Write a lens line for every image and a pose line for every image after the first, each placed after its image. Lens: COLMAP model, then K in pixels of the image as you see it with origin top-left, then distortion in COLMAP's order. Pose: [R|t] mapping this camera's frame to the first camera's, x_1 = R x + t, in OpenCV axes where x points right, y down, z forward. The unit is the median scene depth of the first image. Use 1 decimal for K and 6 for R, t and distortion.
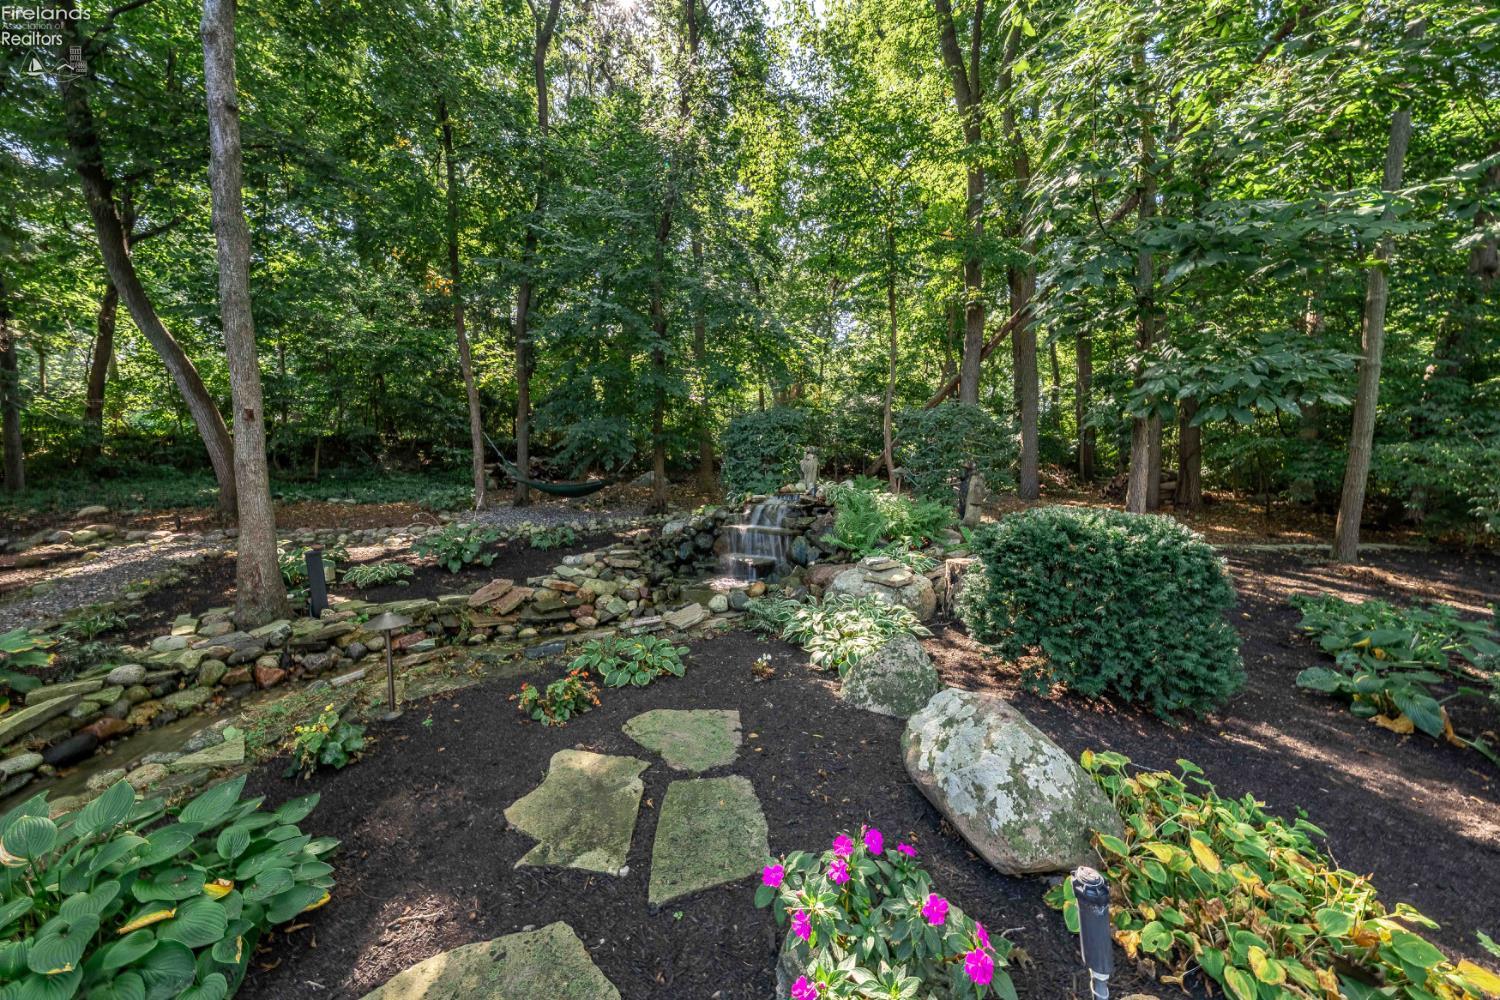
lens RADIAL K [[518.3, 0, 750.9], [0, 518.3, 494.4], [0, 0, 1]] dist [-0.002444, -0.000100]
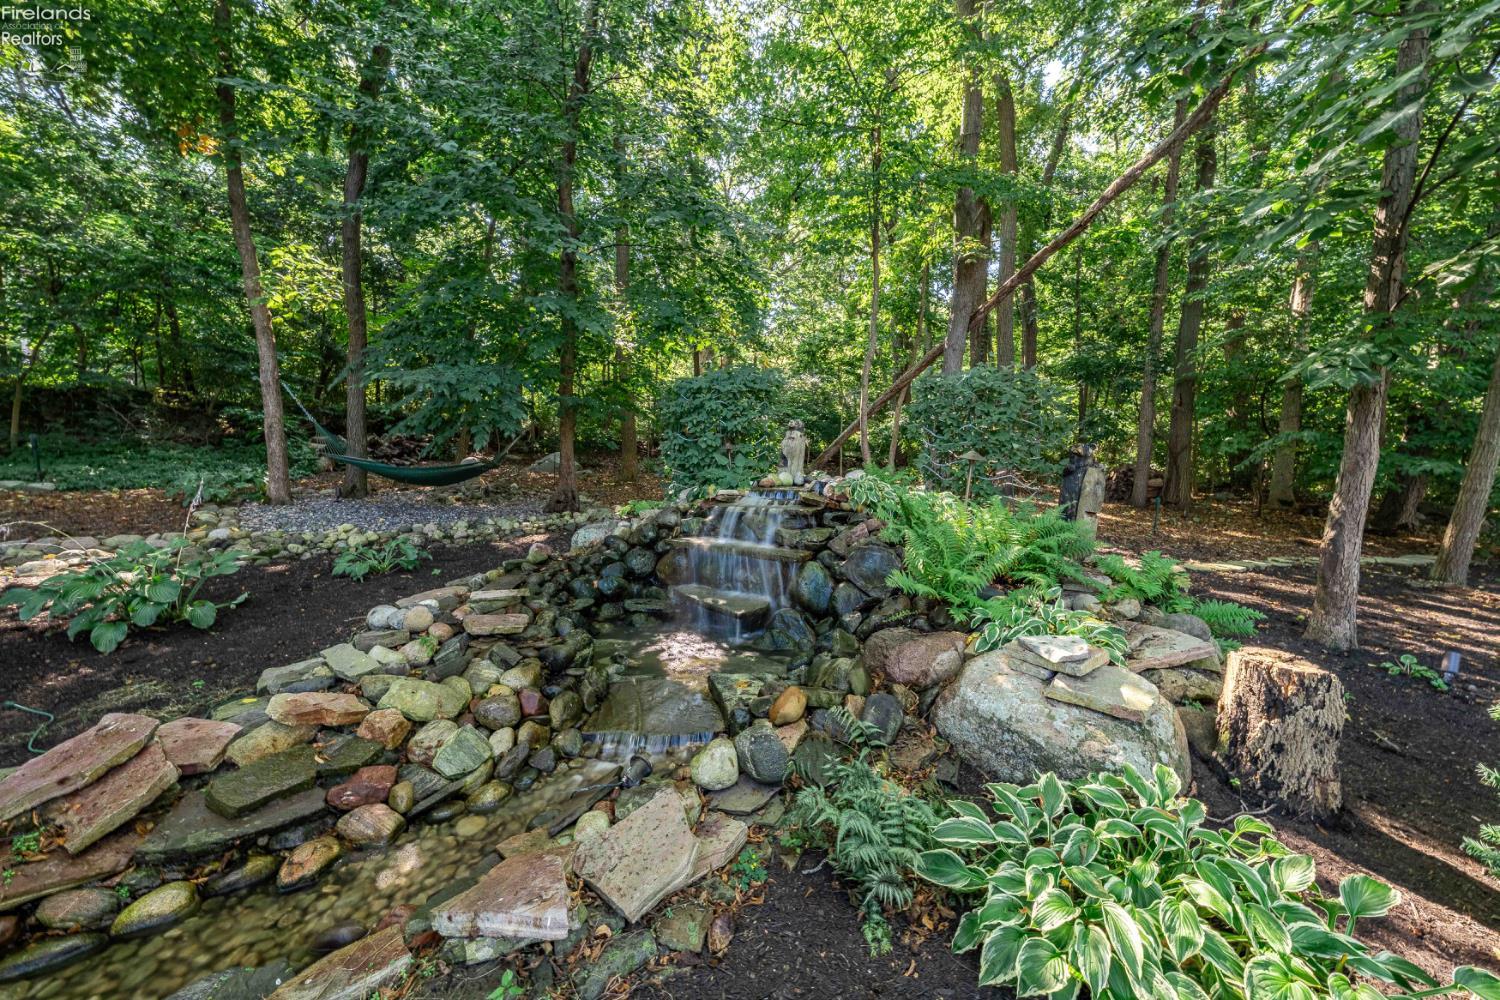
lens RADIAL K [[518.3, 0, 750.9], [0, 518.3, 494.4], [0, 0, 1]] dist [-0.002444, -0.000100]
pose [[0.986123, 0.013348, 0.165481, -0.067244], [-0.017500, 0.999567, 0.023656, -0.009270], [-0.165094, -0.026224, 0.985929, 0.380277]]
